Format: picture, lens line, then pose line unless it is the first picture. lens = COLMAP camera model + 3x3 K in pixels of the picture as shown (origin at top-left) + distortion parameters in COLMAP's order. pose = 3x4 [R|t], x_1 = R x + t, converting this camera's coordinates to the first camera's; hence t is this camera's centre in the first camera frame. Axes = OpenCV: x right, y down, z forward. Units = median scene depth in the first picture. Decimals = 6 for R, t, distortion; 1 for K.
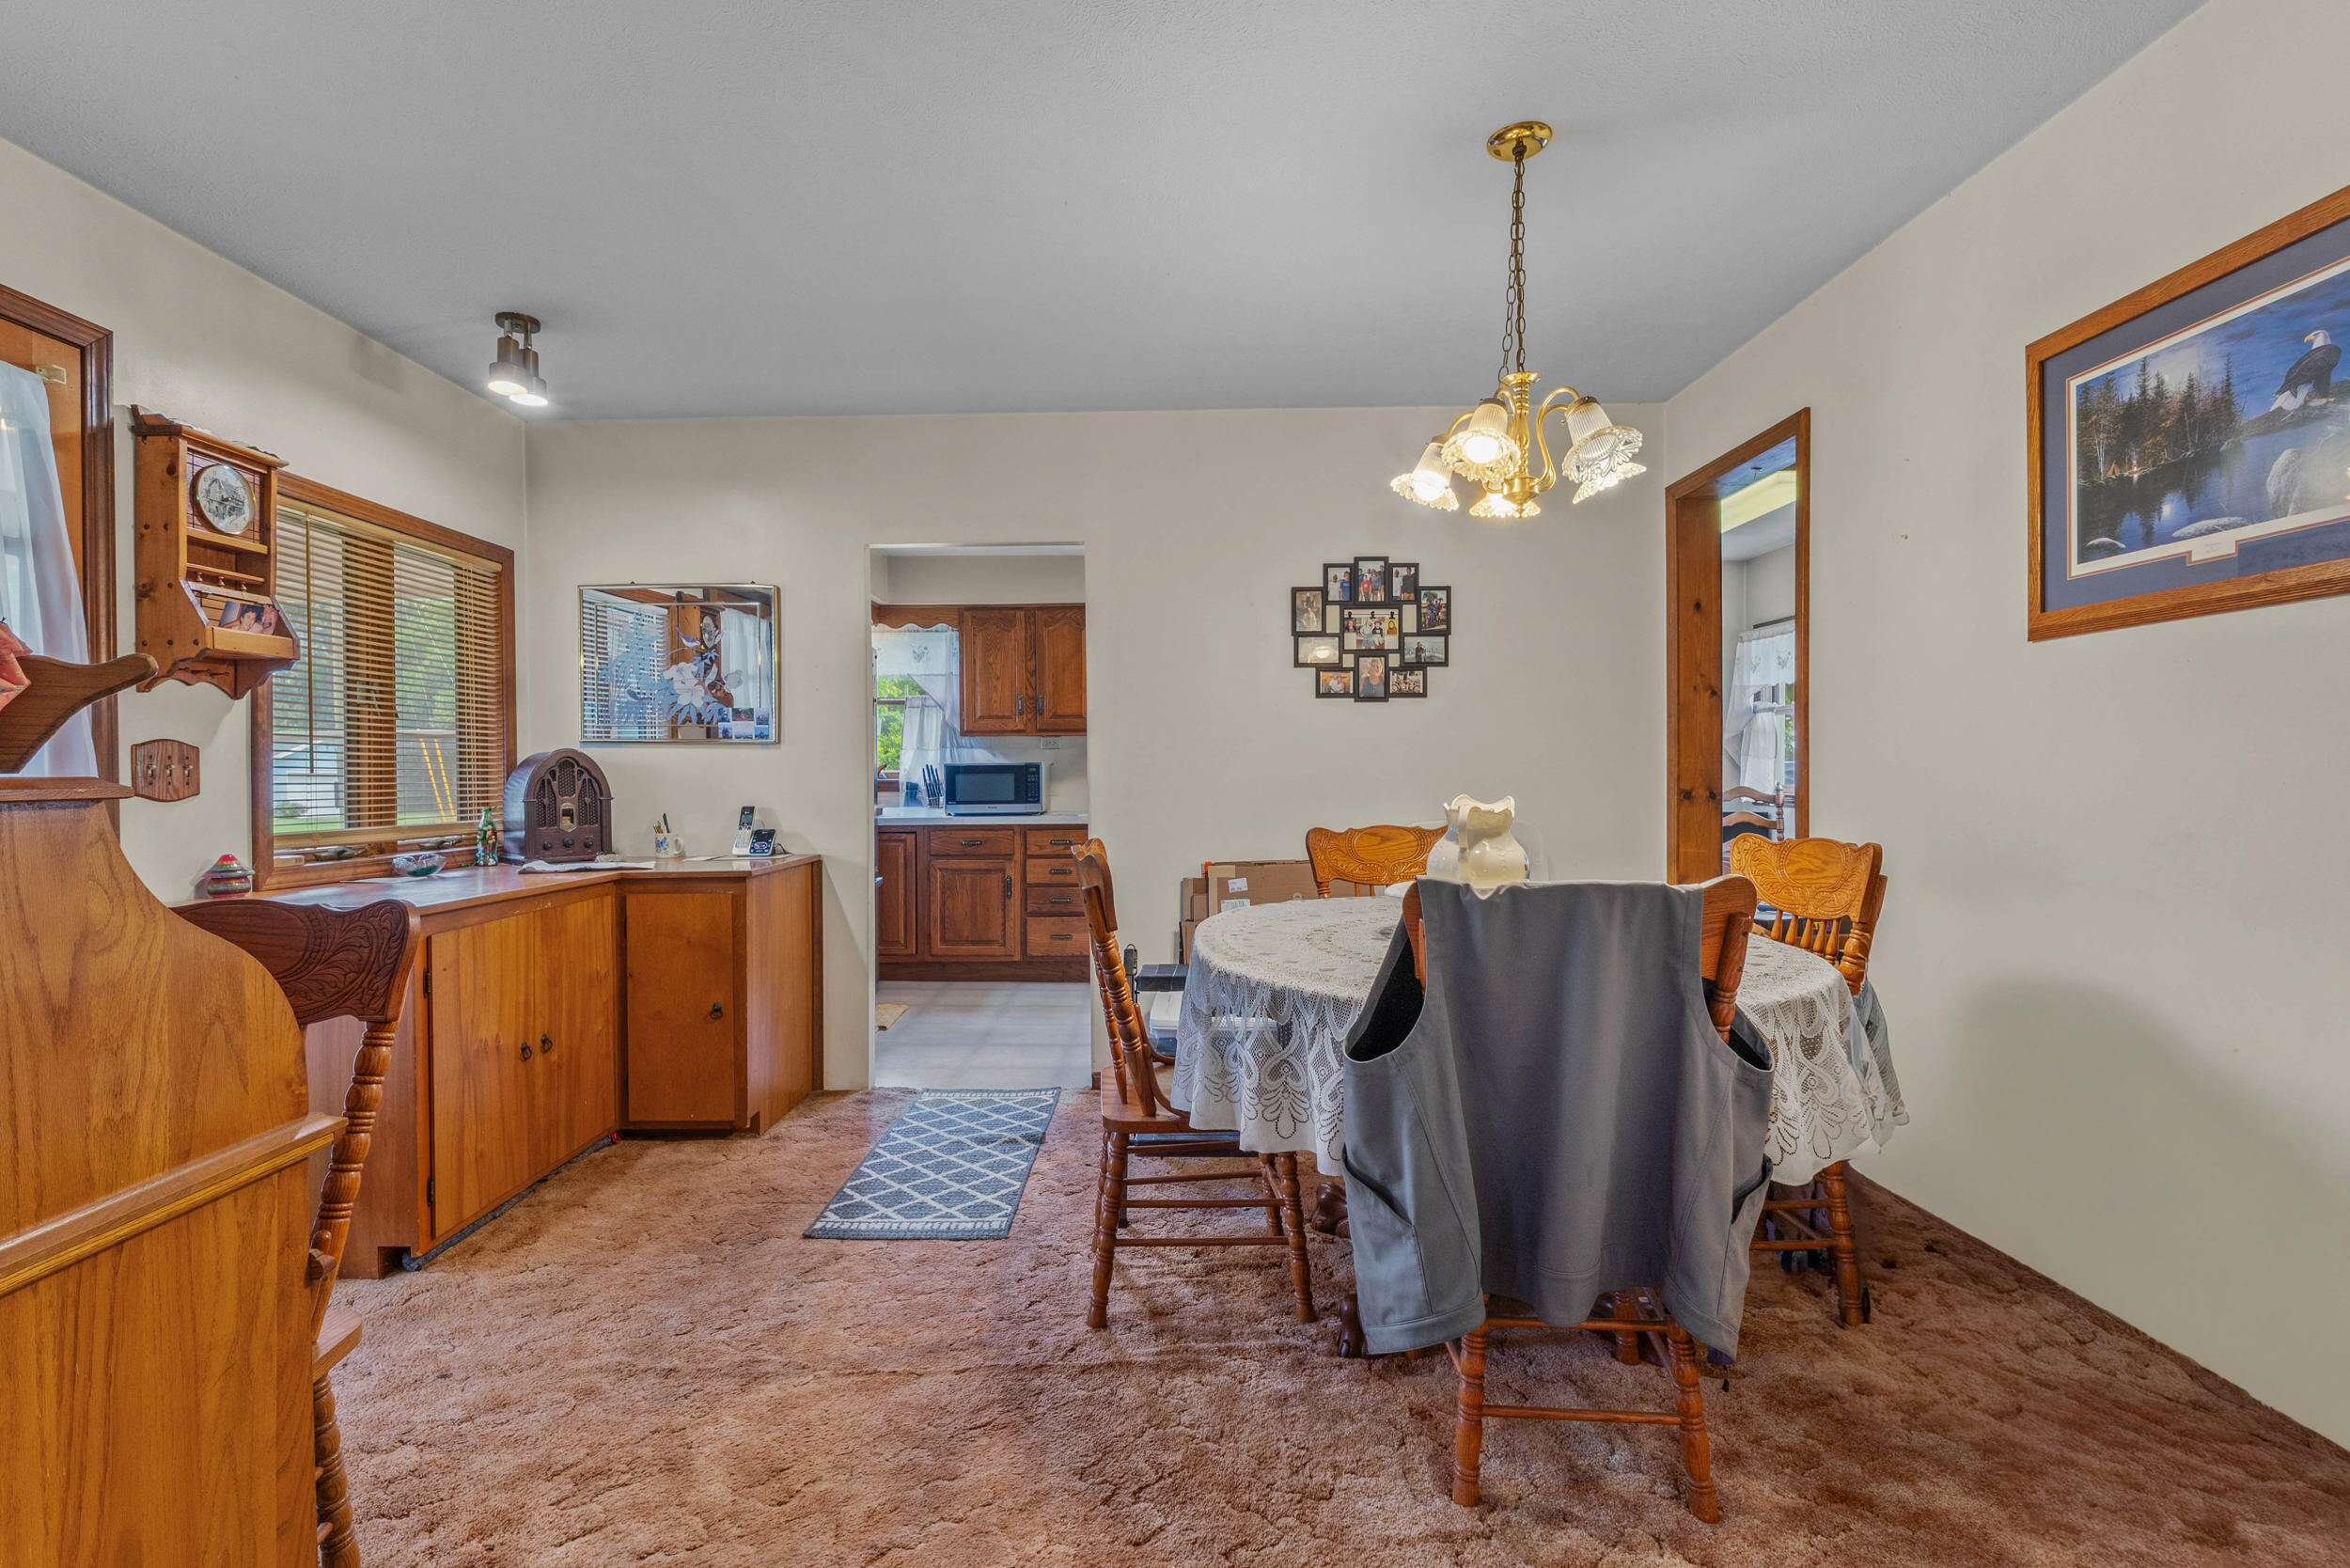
lens RADIAL K [[1074.2, 0, 1171.1], [0, 1074.2, 784.2], [0, 0, 1]] dist [-0.003436, -0.000659]
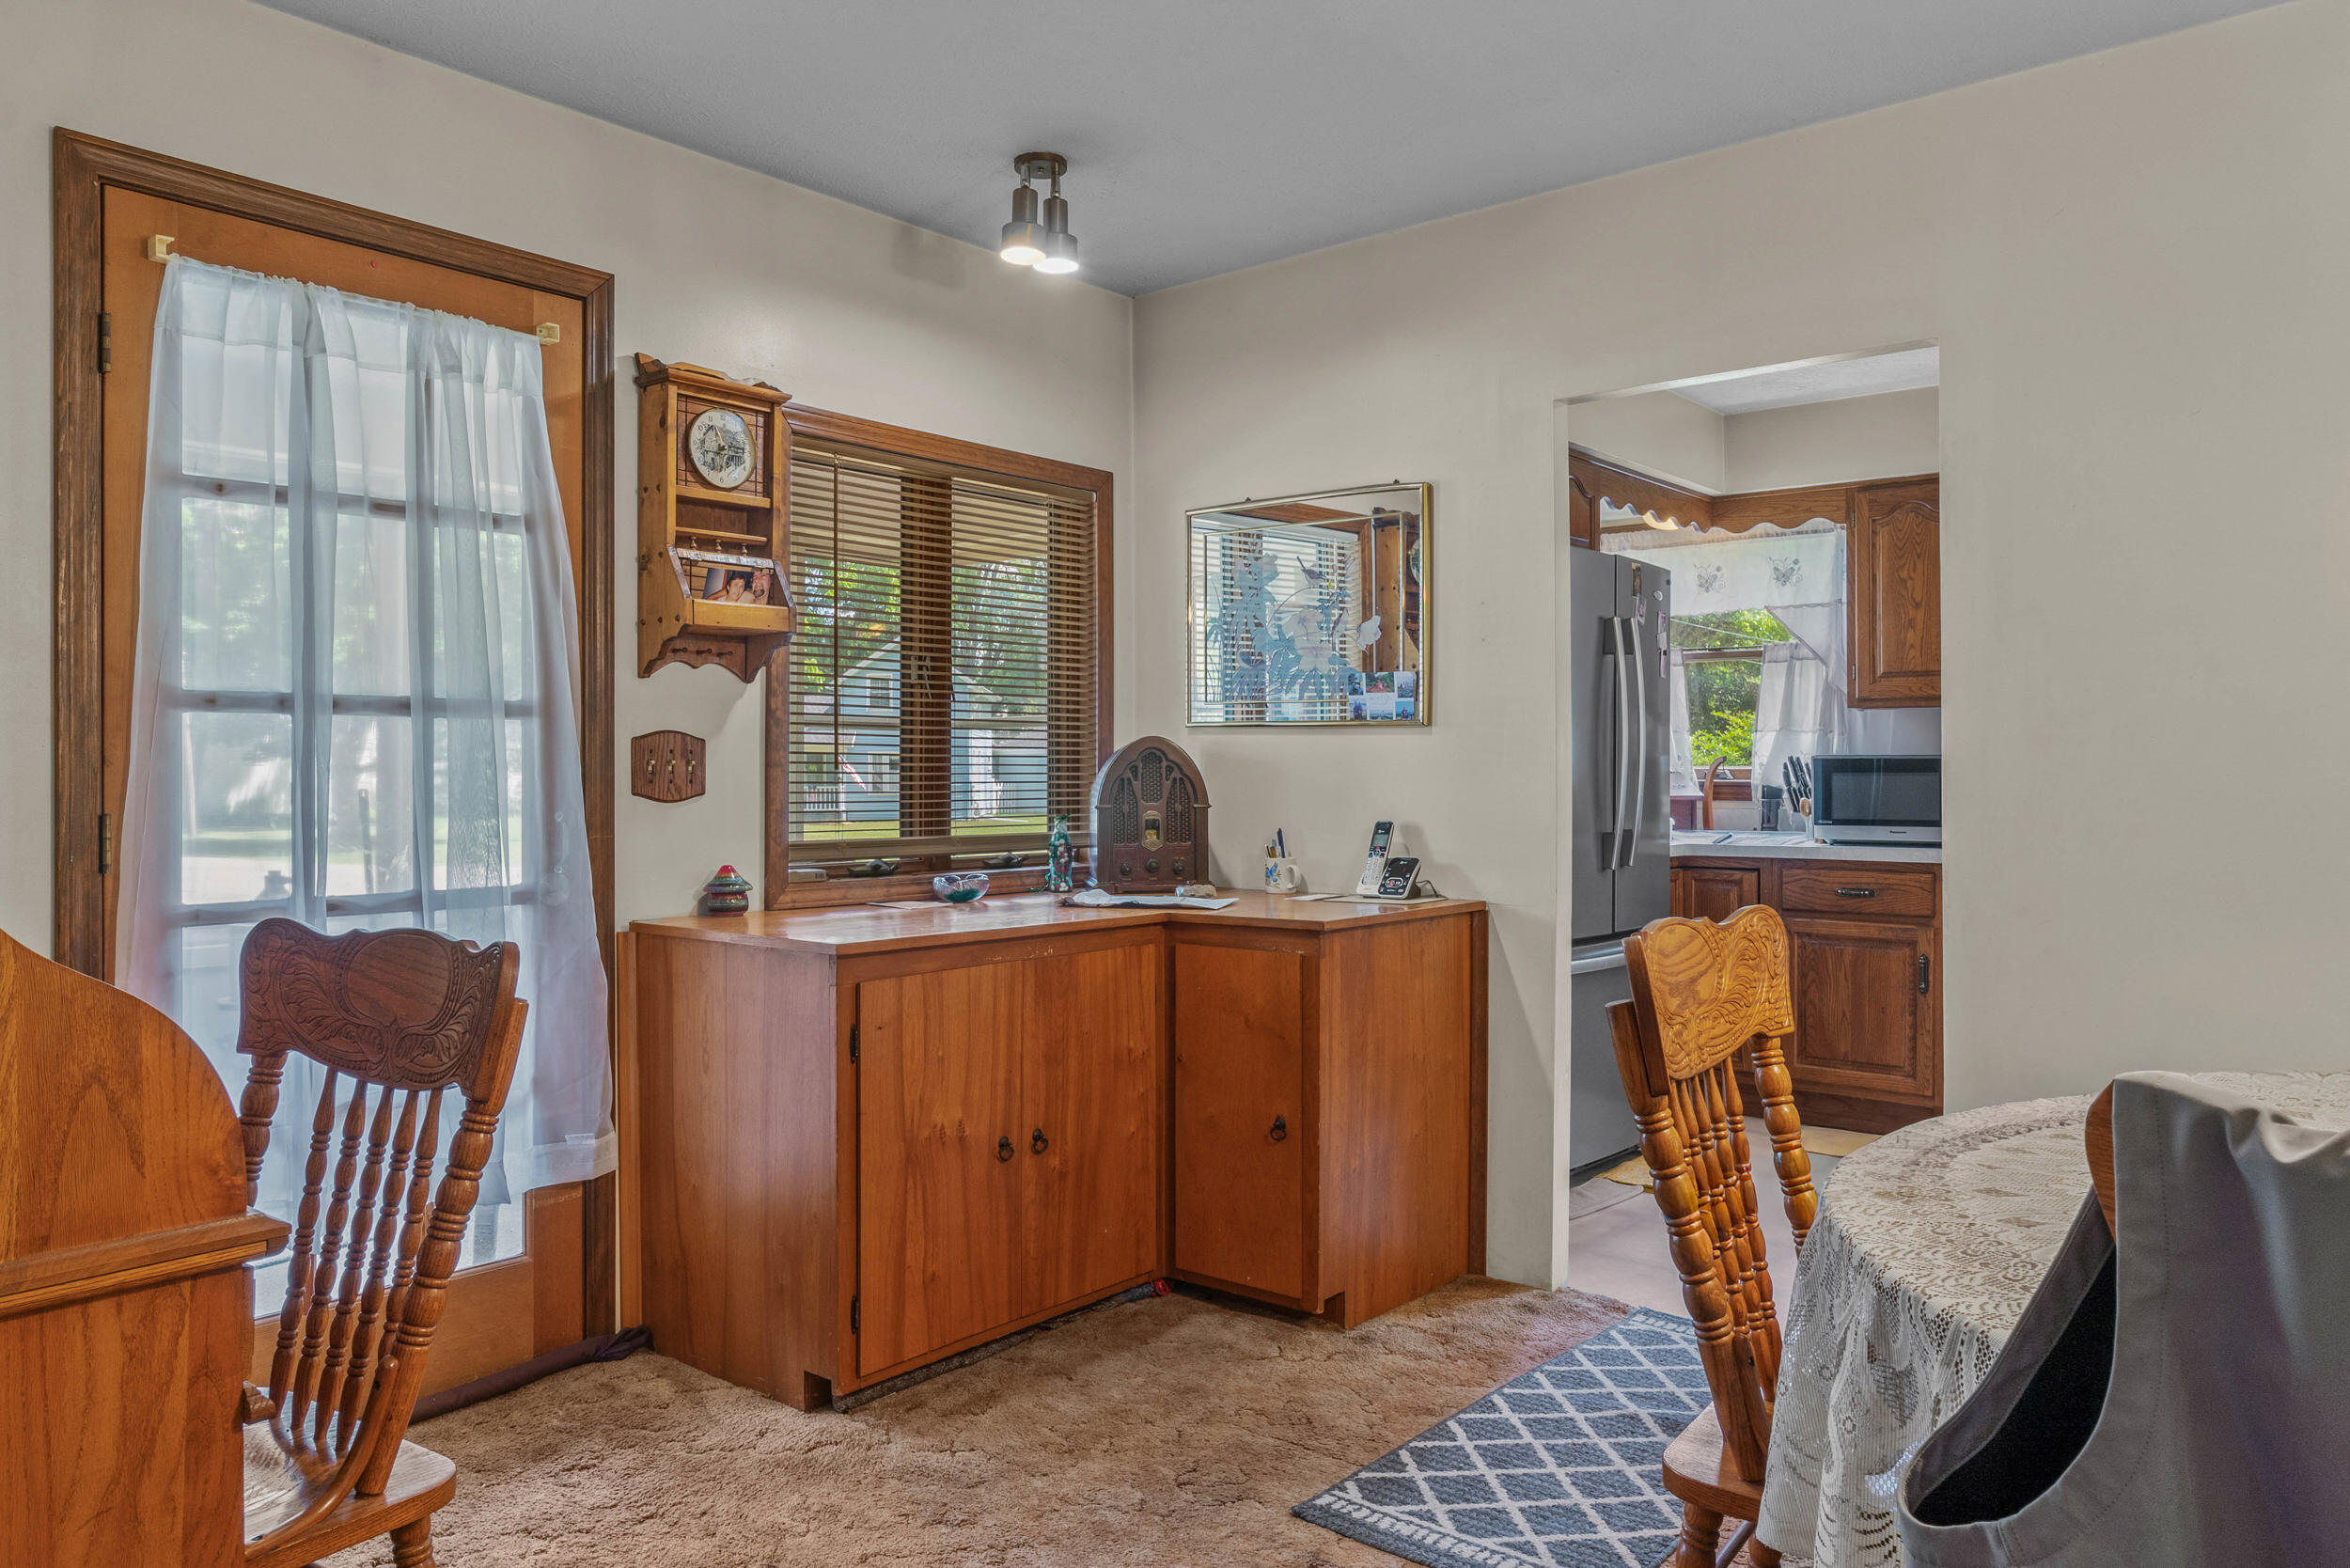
lens RADIAL K [[1629.9, 0, 1175.7], [0, 1629.9, 770.3], [0, 0, 1]] dist [0.005759, -0.008371]
pose [[0.775418, 0.006566, -0.631414, 0.191485], [-0.011304, 0.999930, -0.003484, -0.008308], [0.631347, 0.009839, 0.775438, 0.197599]]
